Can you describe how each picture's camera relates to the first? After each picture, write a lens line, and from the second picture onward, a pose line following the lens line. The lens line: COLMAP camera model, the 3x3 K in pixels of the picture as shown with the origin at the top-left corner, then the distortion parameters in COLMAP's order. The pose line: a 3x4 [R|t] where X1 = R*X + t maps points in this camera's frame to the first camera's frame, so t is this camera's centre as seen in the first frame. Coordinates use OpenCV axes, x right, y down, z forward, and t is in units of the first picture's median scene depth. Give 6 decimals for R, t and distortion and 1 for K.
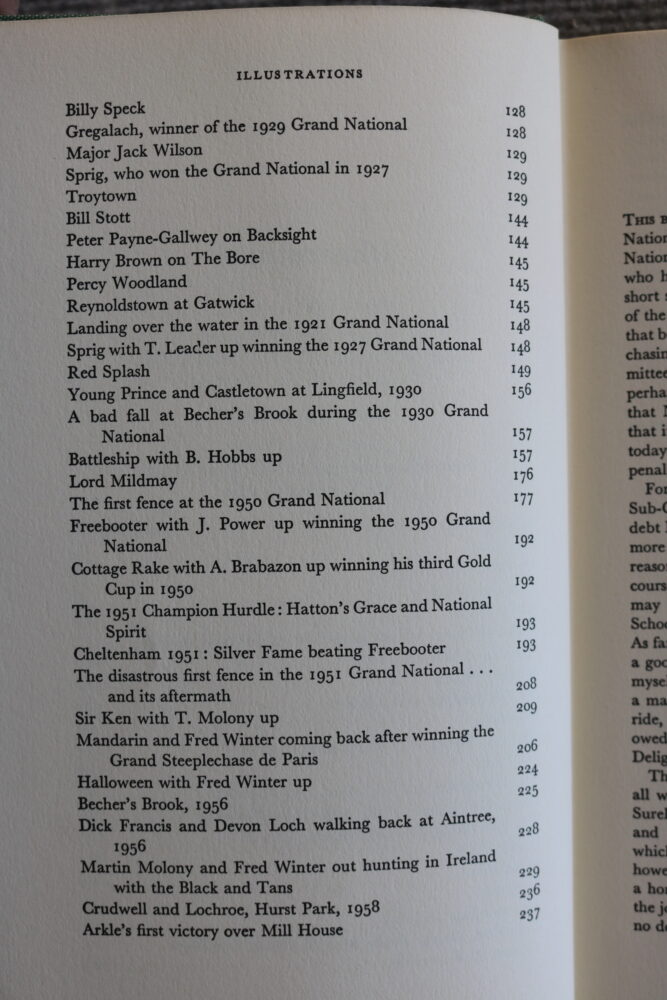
lens RADIAL K [[805.1, 0, 330.1], [0, 805.1, 497.7], [0, 0, 1]] dist [0.039481, 0.035799]
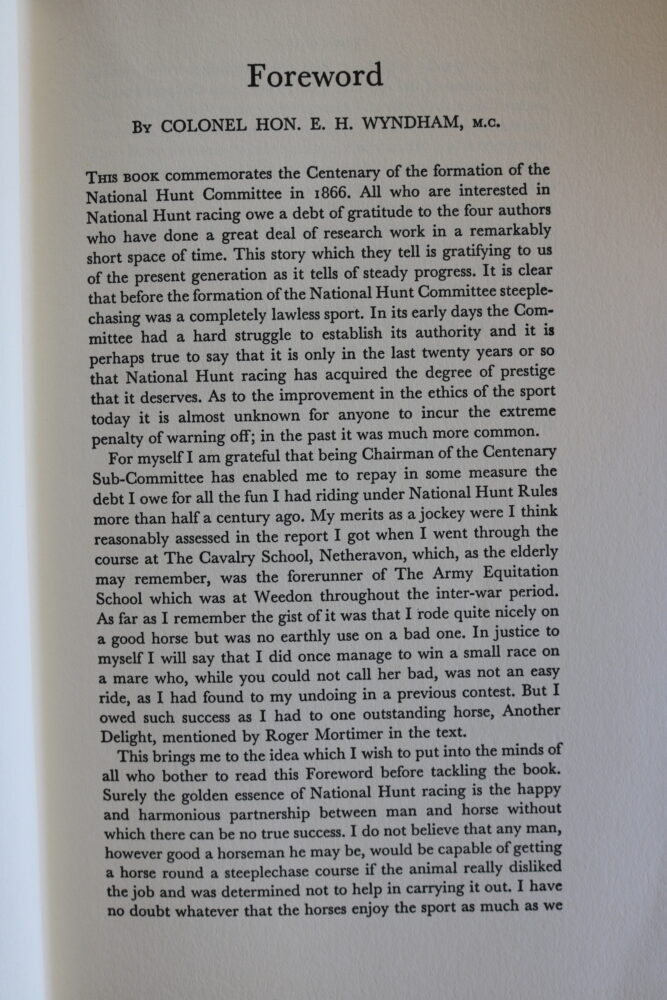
lens RADIAL K [[805.1, 0, 333.3], [0, 805.1, 500.0], [0, 0, 1]] dist [0.039481, 0.035799]
pose [[0.999126, 0.004259, -0.041577, 0.692322], [-0.004034, 0.999977, 0.005490, 0.031591], [0.041600, -0.005317, 0.999120, 0.053218]]
